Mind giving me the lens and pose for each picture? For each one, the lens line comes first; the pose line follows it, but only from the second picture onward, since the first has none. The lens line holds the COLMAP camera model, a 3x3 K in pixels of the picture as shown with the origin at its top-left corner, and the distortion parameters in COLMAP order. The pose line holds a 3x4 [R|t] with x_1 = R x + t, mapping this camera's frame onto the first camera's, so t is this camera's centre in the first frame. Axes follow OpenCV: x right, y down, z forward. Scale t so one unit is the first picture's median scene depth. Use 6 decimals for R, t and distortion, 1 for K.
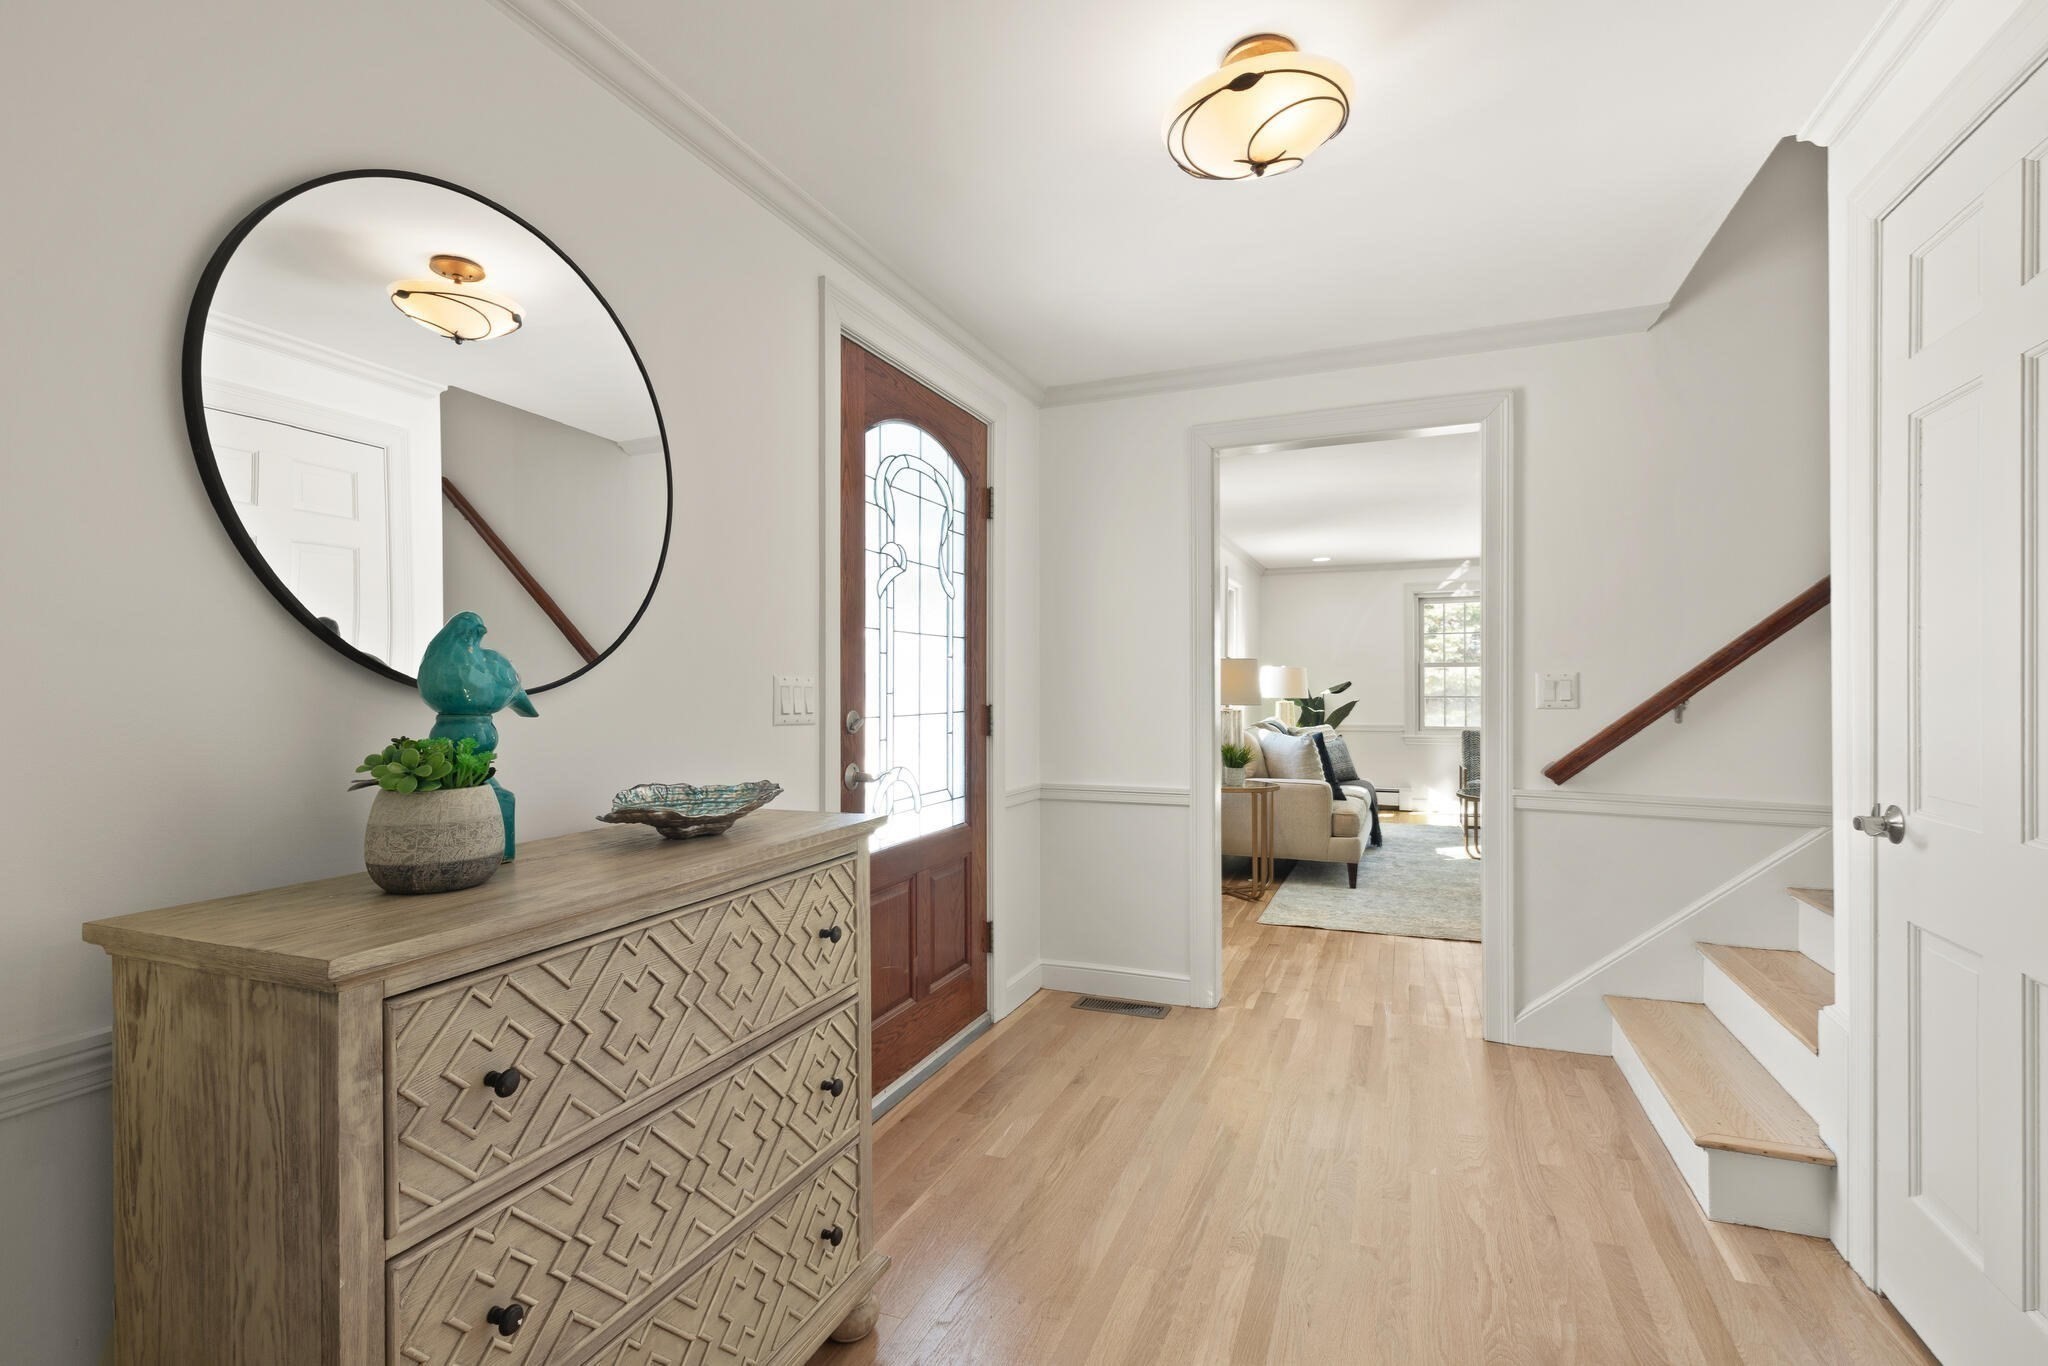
lens RADIAL K [[936.5, 0, 1027.3], [0, 936.5, 684.9], [0, 0, 1]] dist [-0.000313, 0.001367]
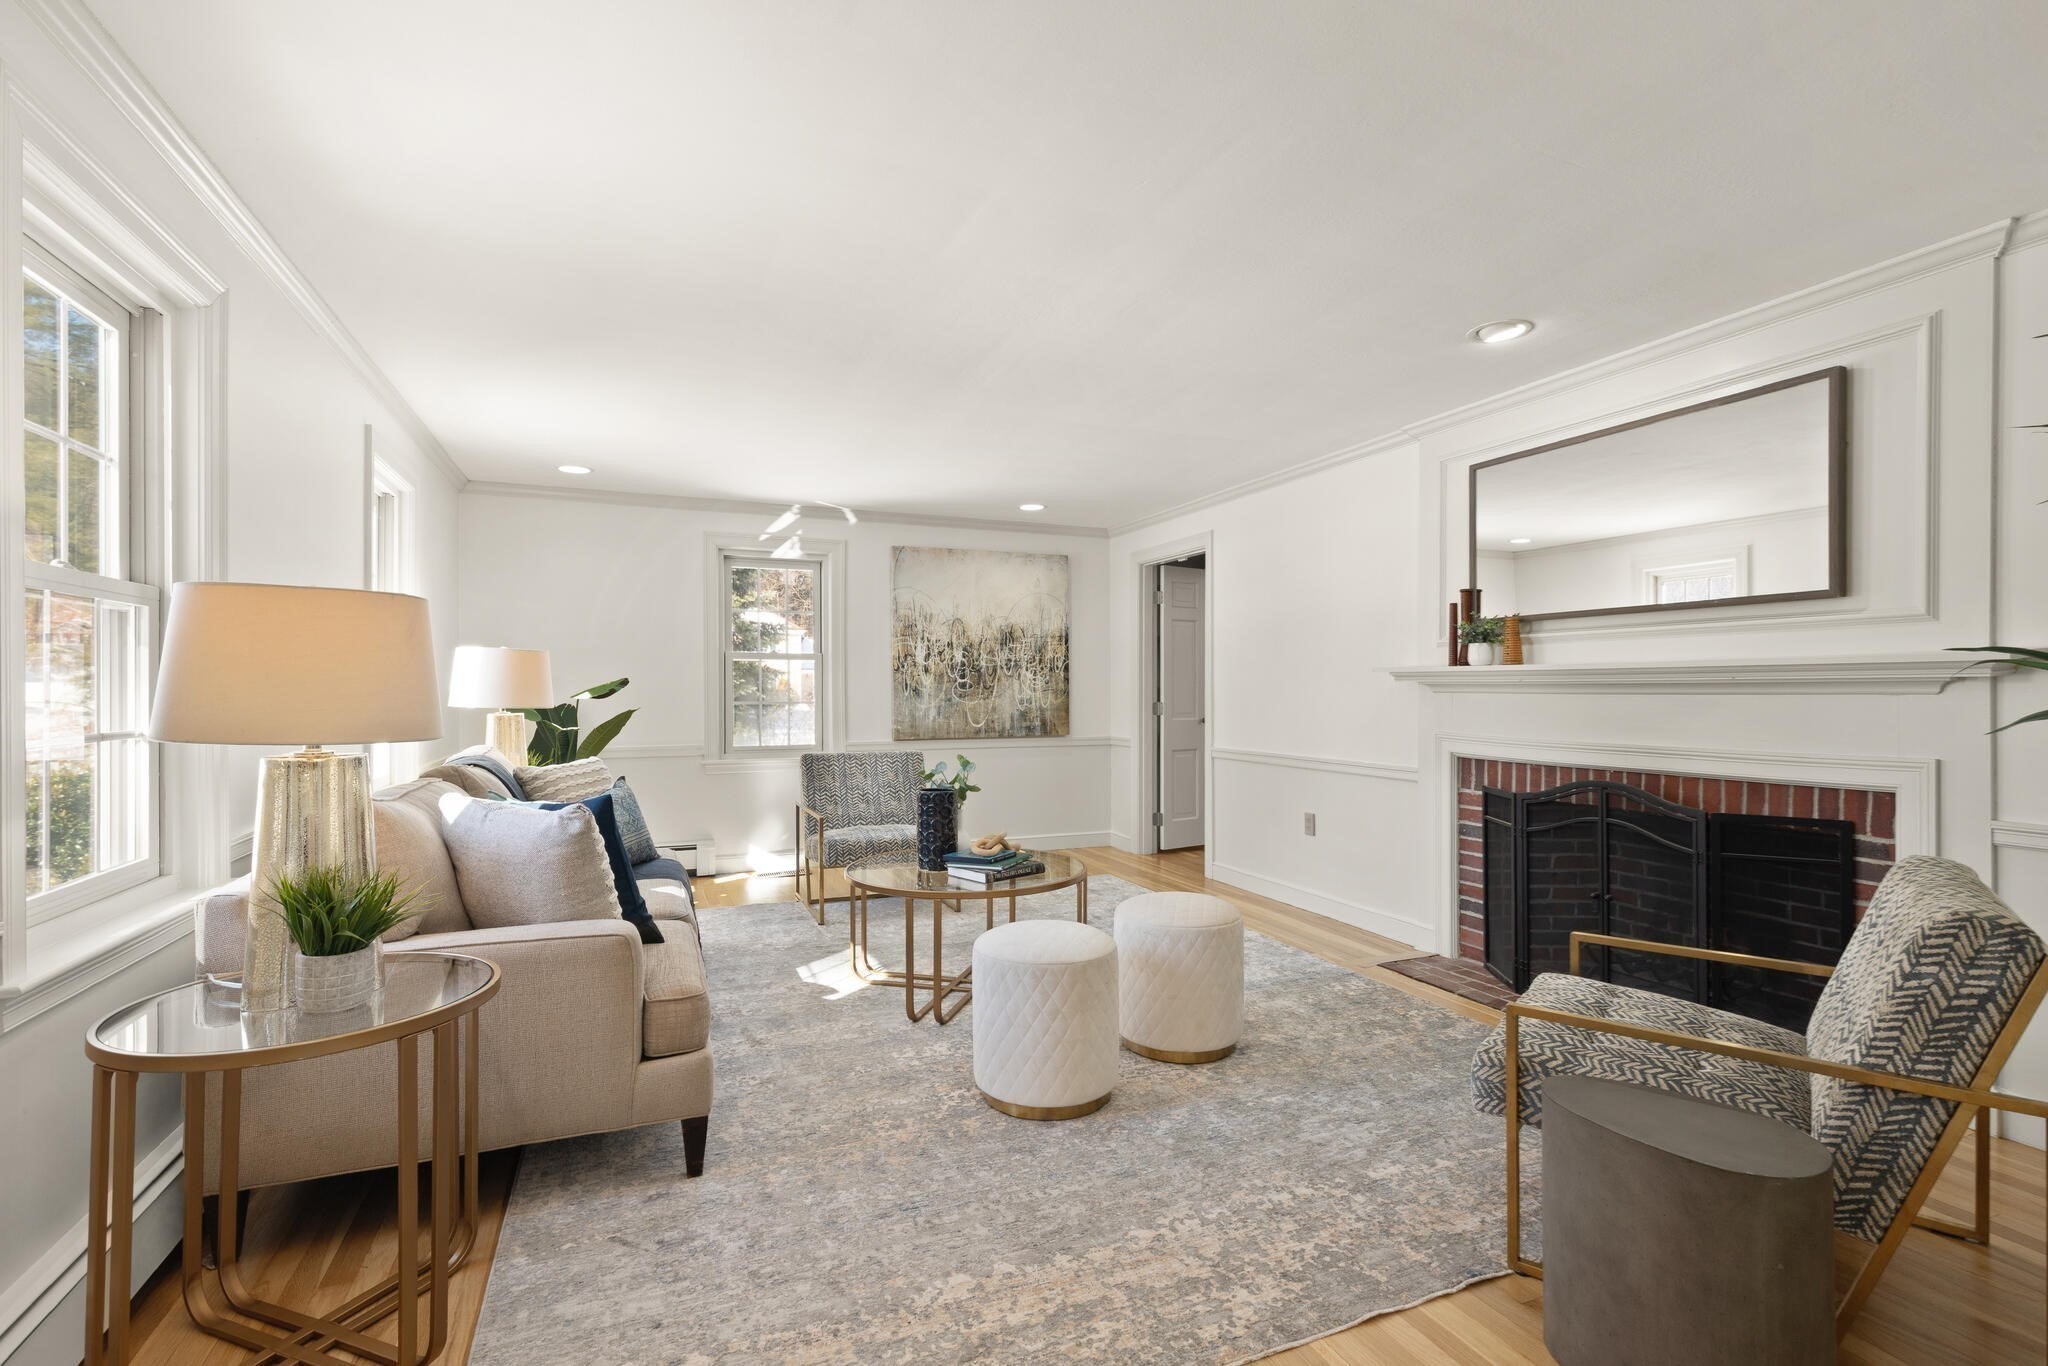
lens RADIAL K [[936.5, 0, 1028.8], [0, 936.5, 682.5], [0, 0, 1]] dist [-0.000313, 0.001367]
pose [[0.707670, 0.005134, 0.706524, 0.124360], [-0.002320, 0.999985, -0.004943, 0.001881], [-0.706539, 0.001859, 0.707672, 0.470267]]
